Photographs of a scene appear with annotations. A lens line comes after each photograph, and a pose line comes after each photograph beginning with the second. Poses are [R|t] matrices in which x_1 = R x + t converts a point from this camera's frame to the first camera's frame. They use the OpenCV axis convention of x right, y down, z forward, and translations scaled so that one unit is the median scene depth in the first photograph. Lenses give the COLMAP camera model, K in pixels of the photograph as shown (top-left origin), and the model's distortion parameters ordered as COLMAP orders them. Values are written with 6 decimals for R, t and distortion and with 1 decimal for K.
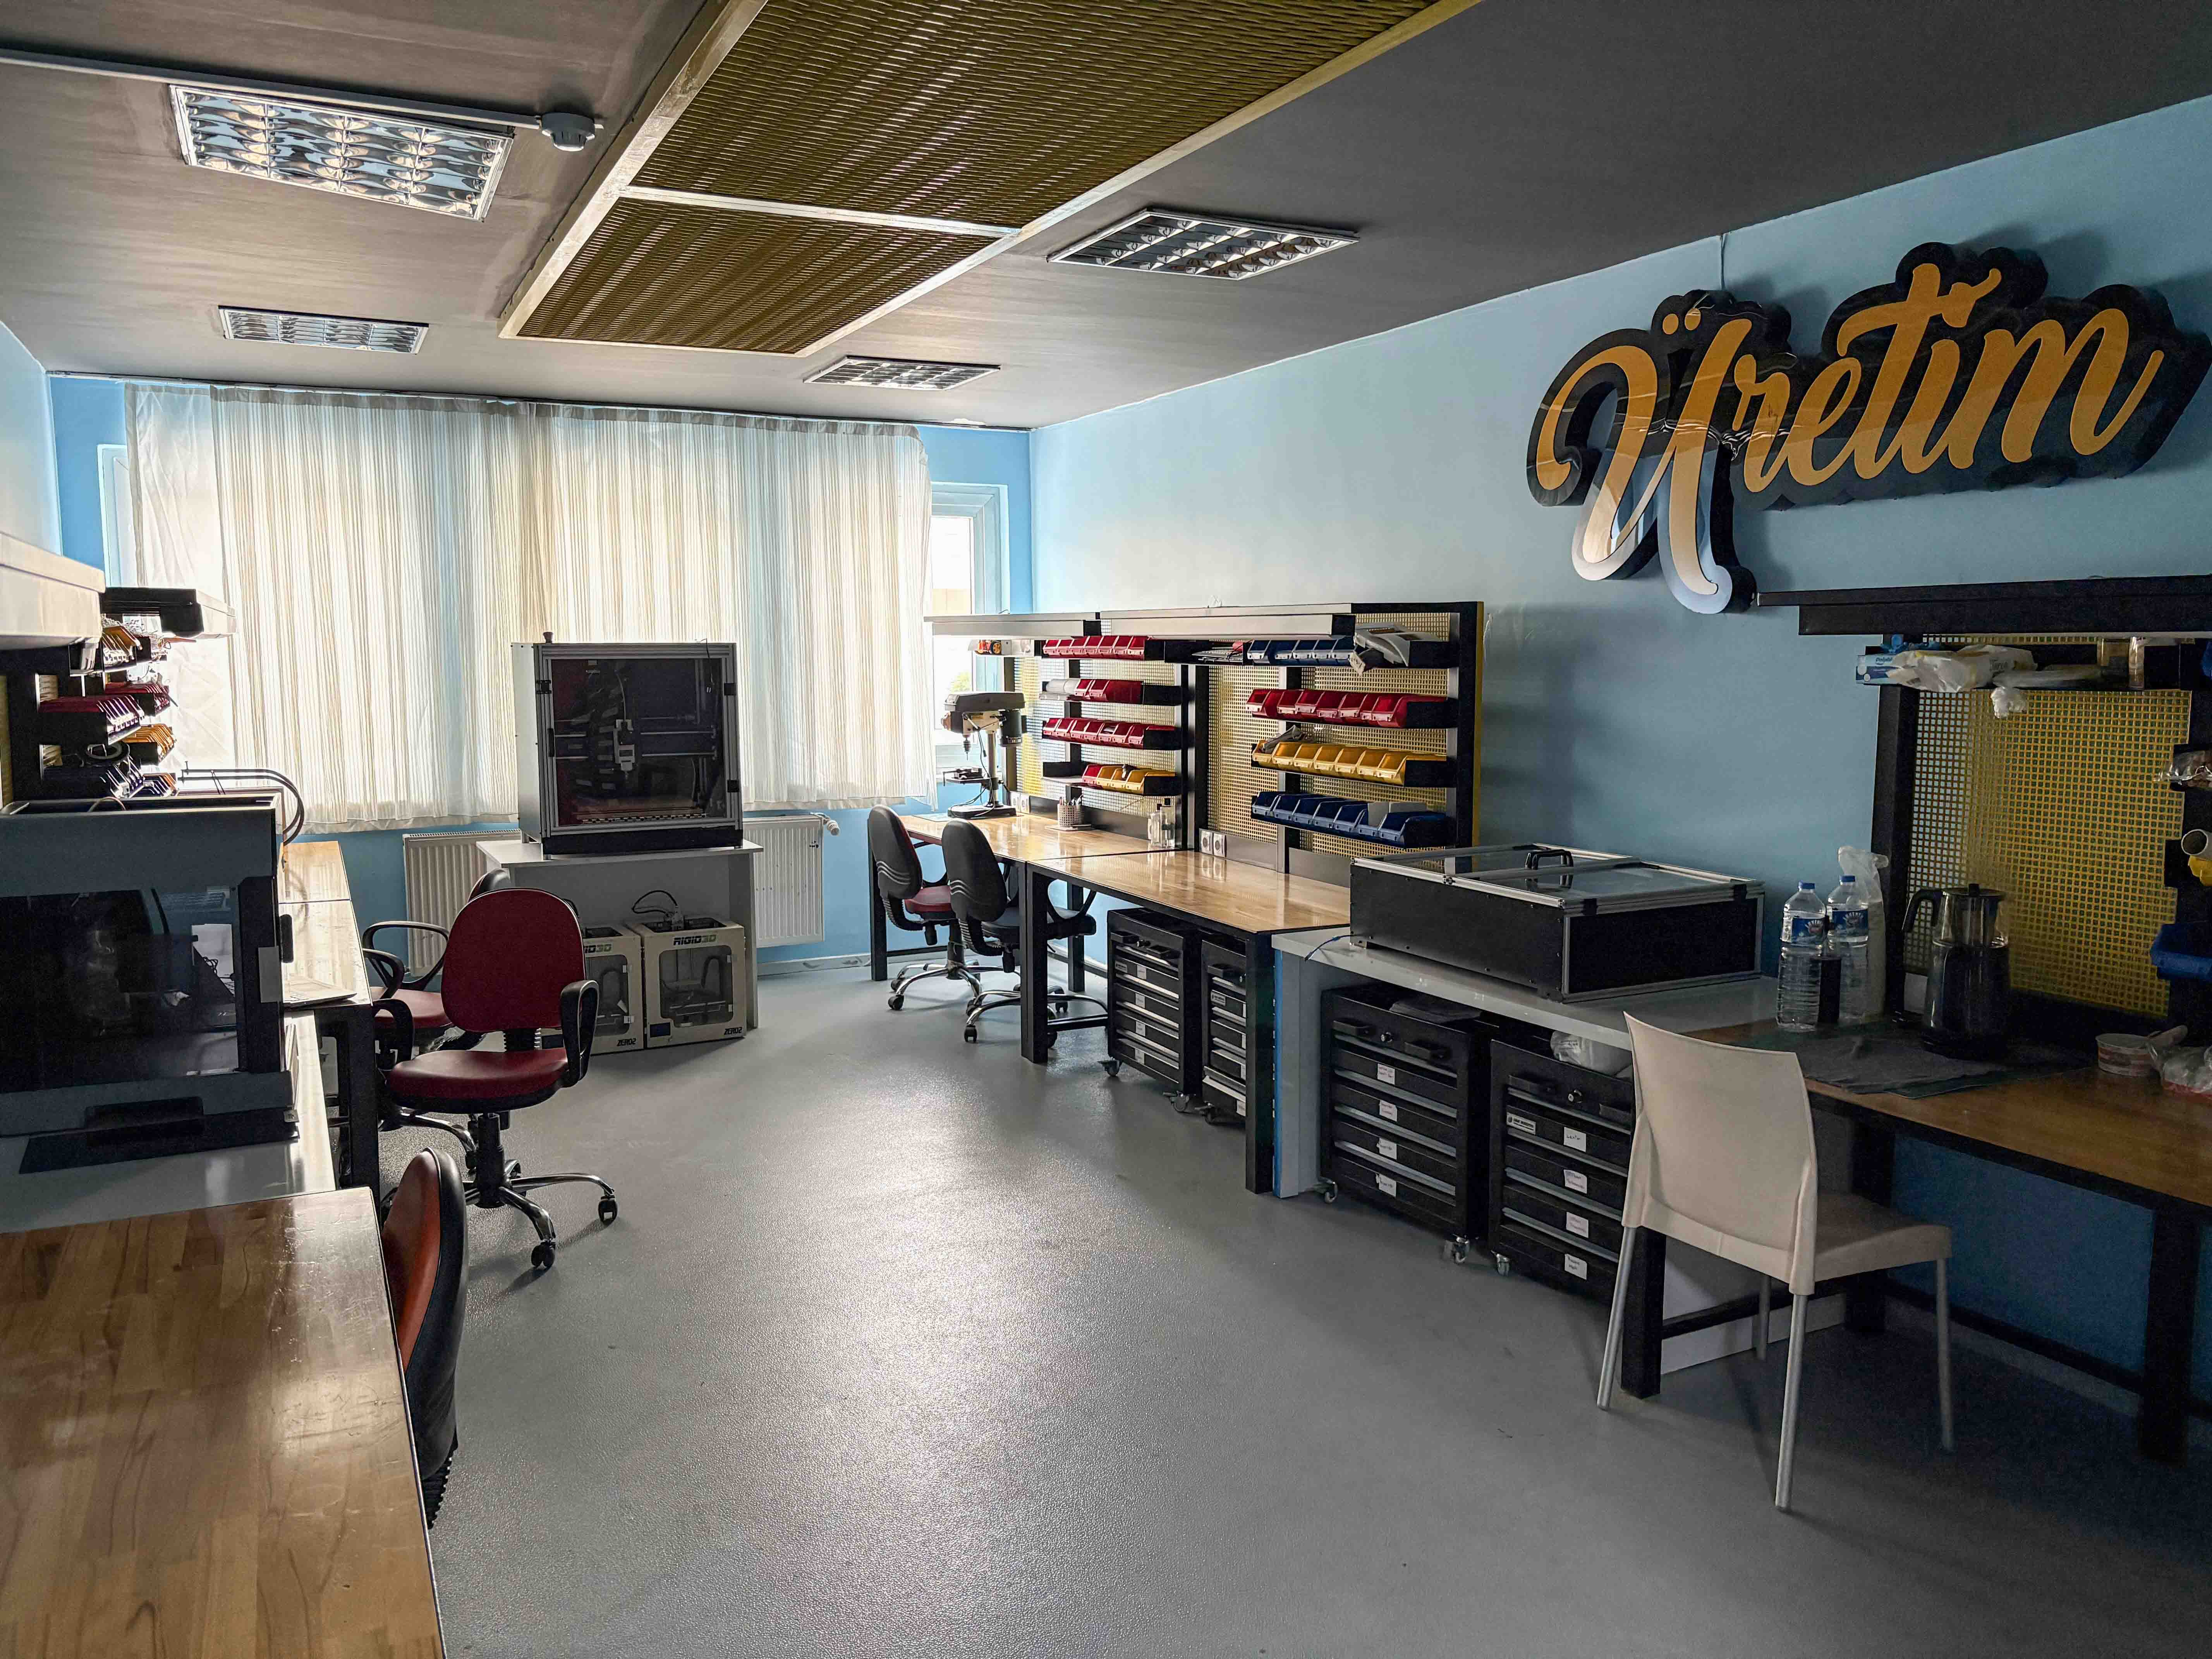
lens RADIAL K [[1663.4, 0, 1102.6], [0, 1663.4, 853.4], [0, 0, 1]] dist [0.069039, -0.092612]
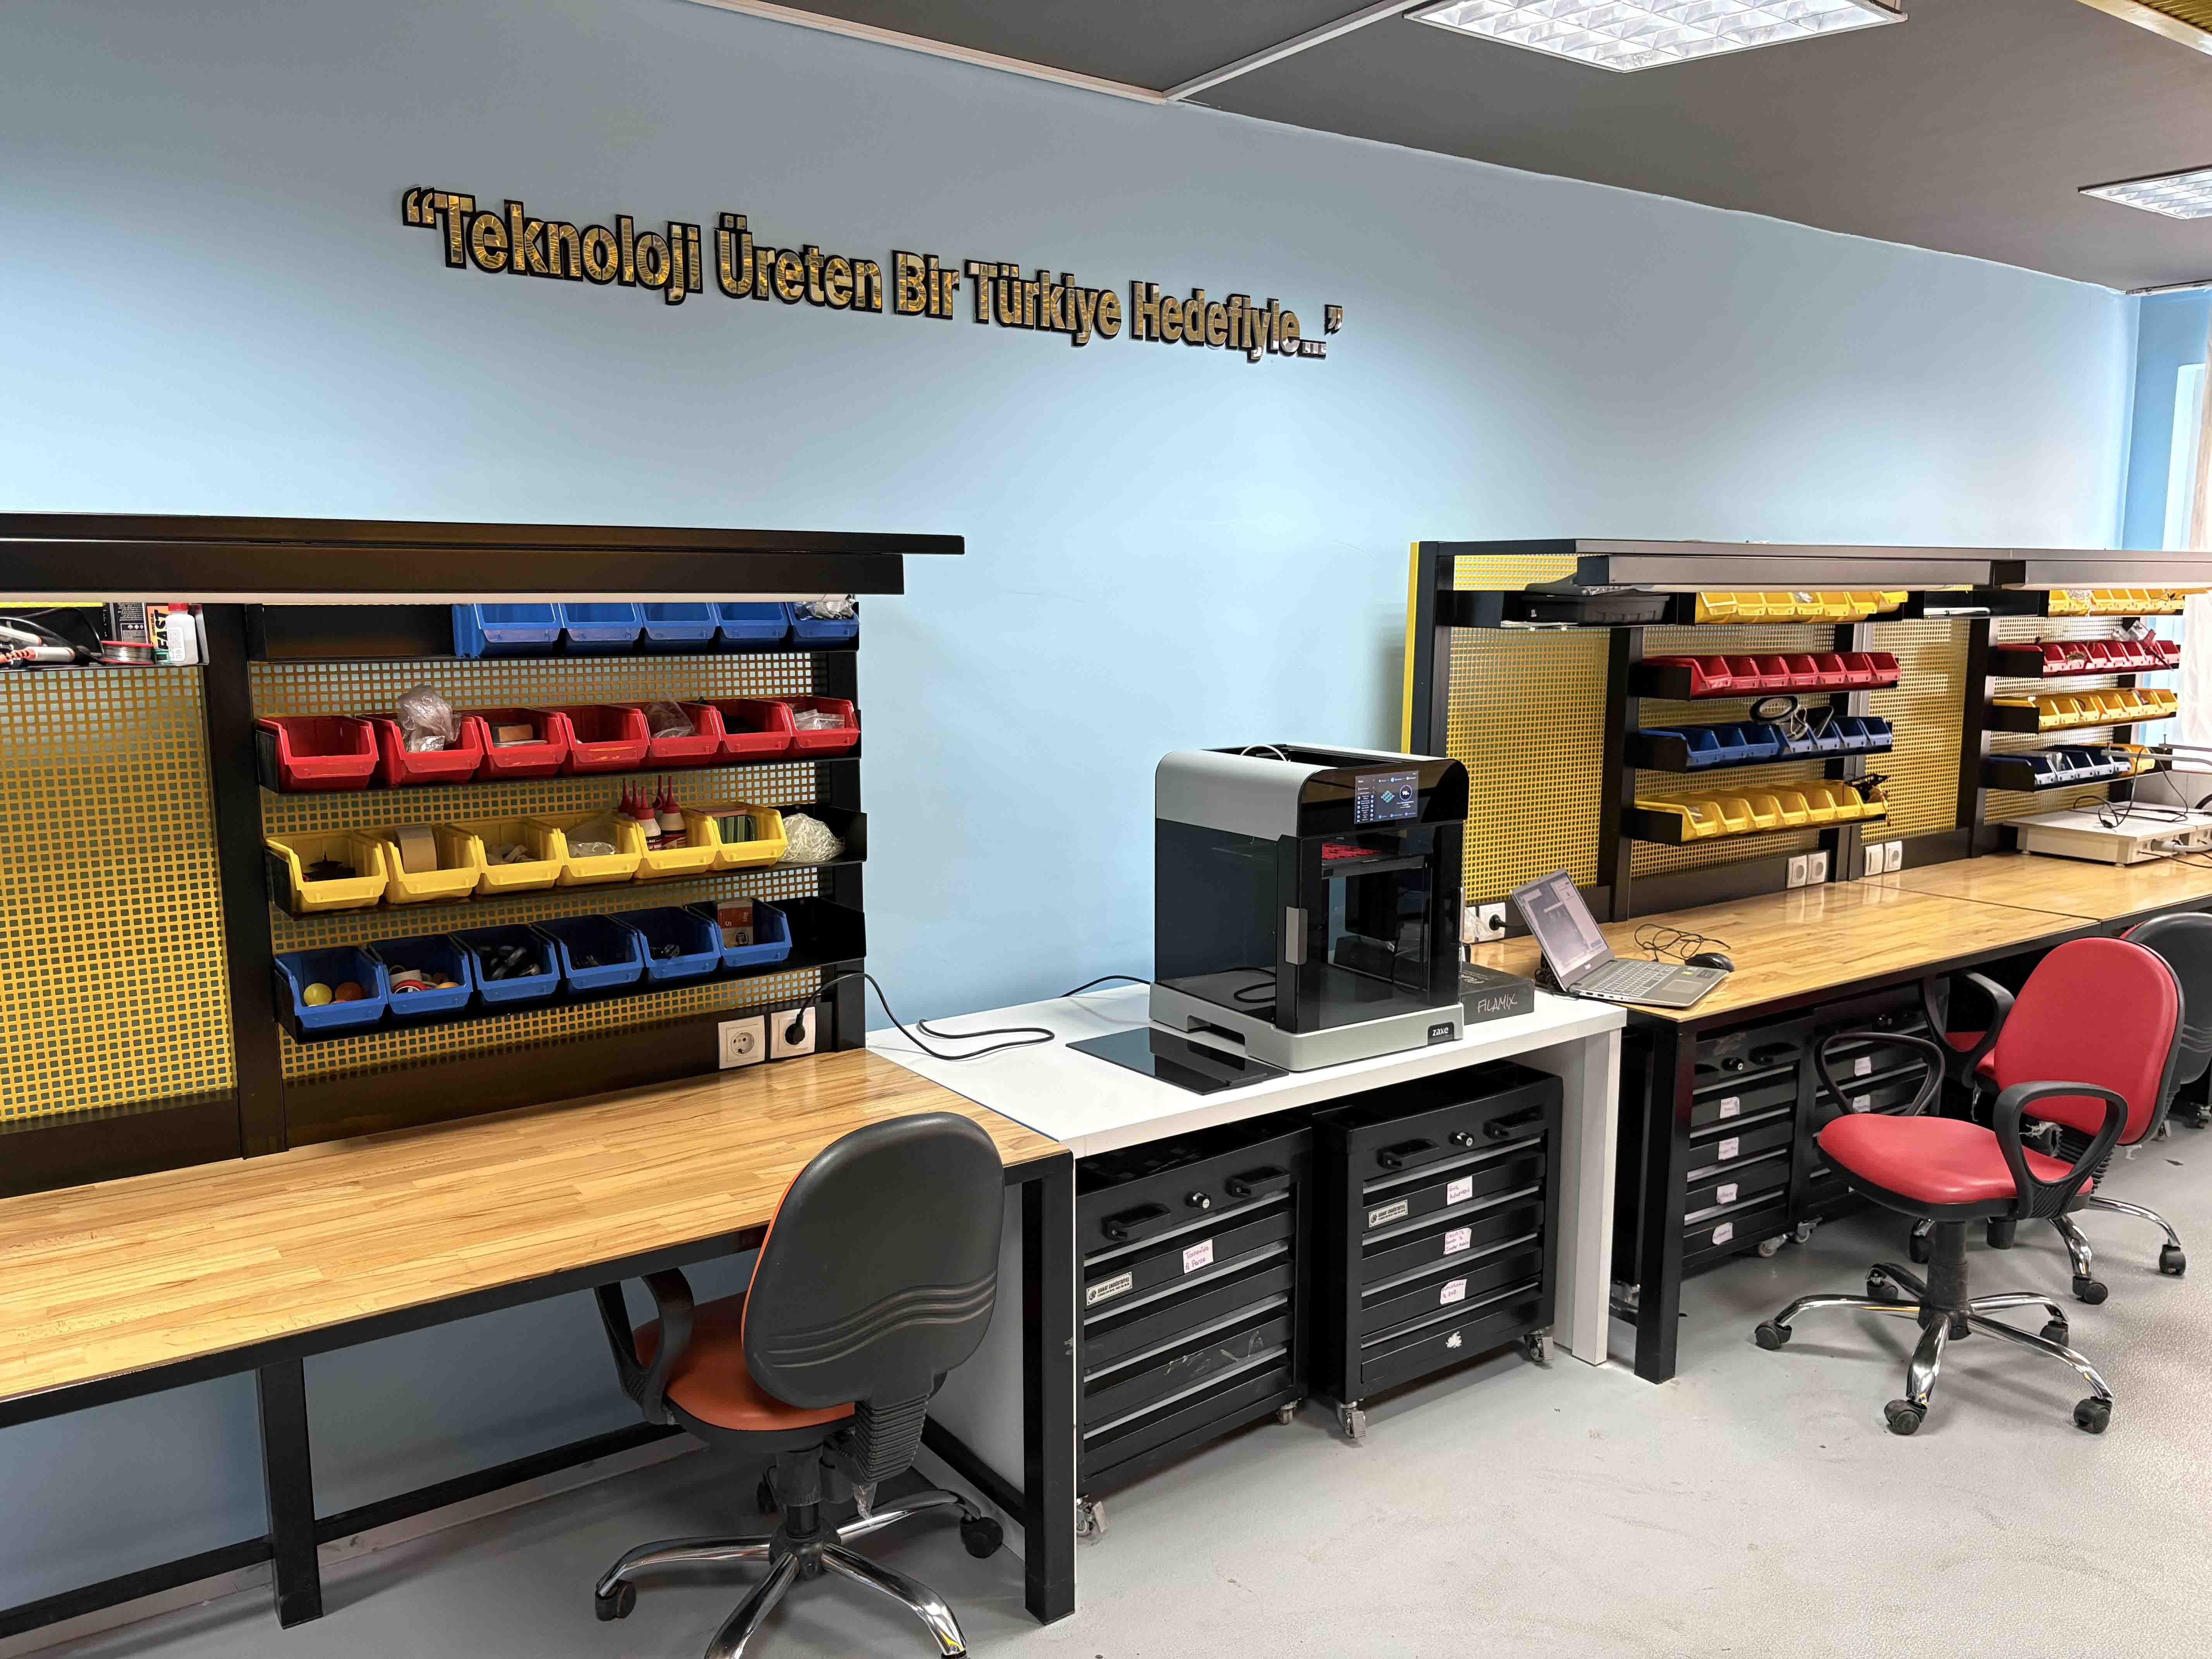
lens RADIAL K [[1614.1, 0, 1106.0], [0, 1614.1, 829.5], [0, 0, 1]] dist [-0.000841, -0.000585]
pose [[-0.142632, -0.135028, 0.980522, -0.510305], [0.120491, 0.980914, 0.152609, -0.150847], [-0.982414, 0.139911, -0.123640, 1.254731]]
